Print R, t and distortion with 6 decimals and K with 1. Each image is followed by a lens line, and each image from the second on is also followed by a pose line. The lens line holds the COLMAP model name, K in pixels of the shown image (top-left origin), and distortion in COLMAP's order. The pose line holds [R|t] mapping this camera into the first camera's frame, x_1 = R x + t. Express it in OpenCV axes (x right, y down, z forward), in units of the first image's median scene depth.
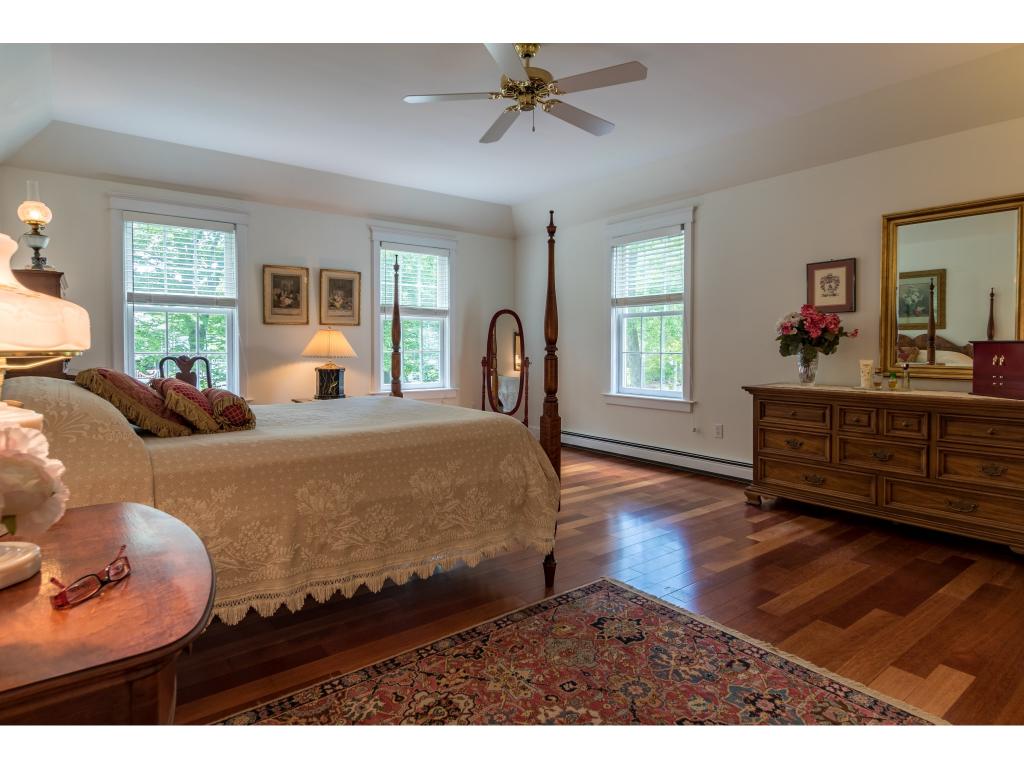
lens RADIAL K [[567.0, 0, 533.7], [0, 567.0, 357.8], [0, 0, 1]] dist [0.002827, 0.002595]
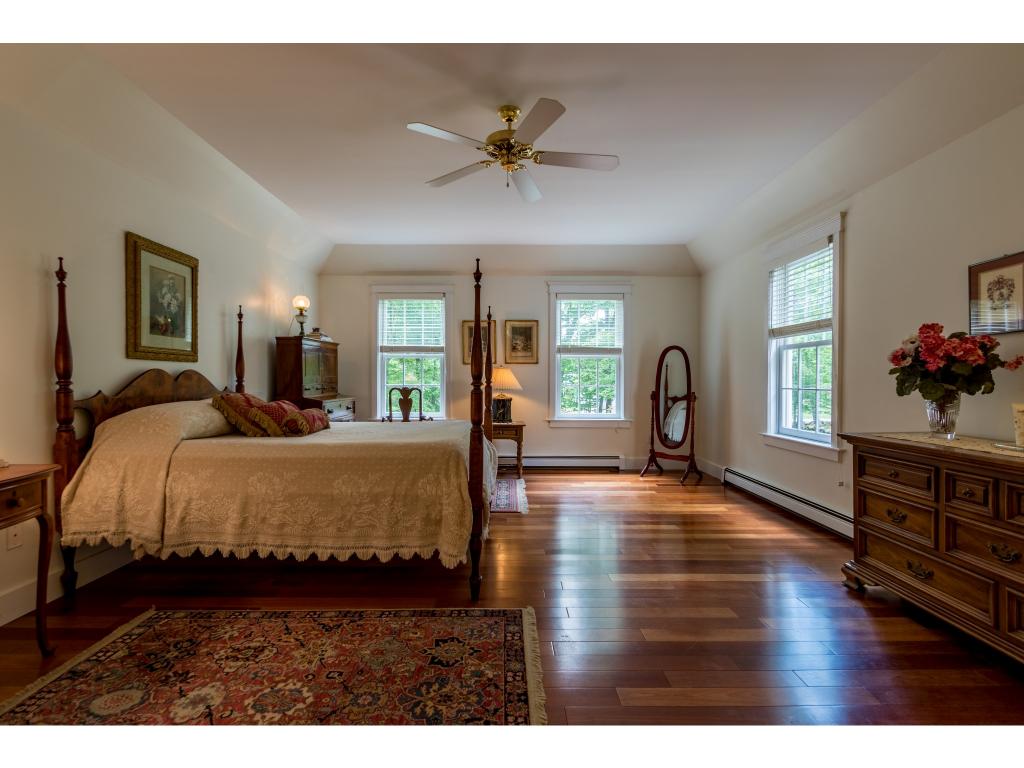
lens RADIAL K [[490.7, 0, 513.2], [0, 490.7, 380.9], [0, 0, 1]] dist [0.004307, -0.003379]
pose [[0.793964, 0.002505, -0.607960, 0.471468], [-0.014715, 0.999778, -0.015097, -0.005534], [0.607787, 0.020932, 0.793824, 0.202985]]
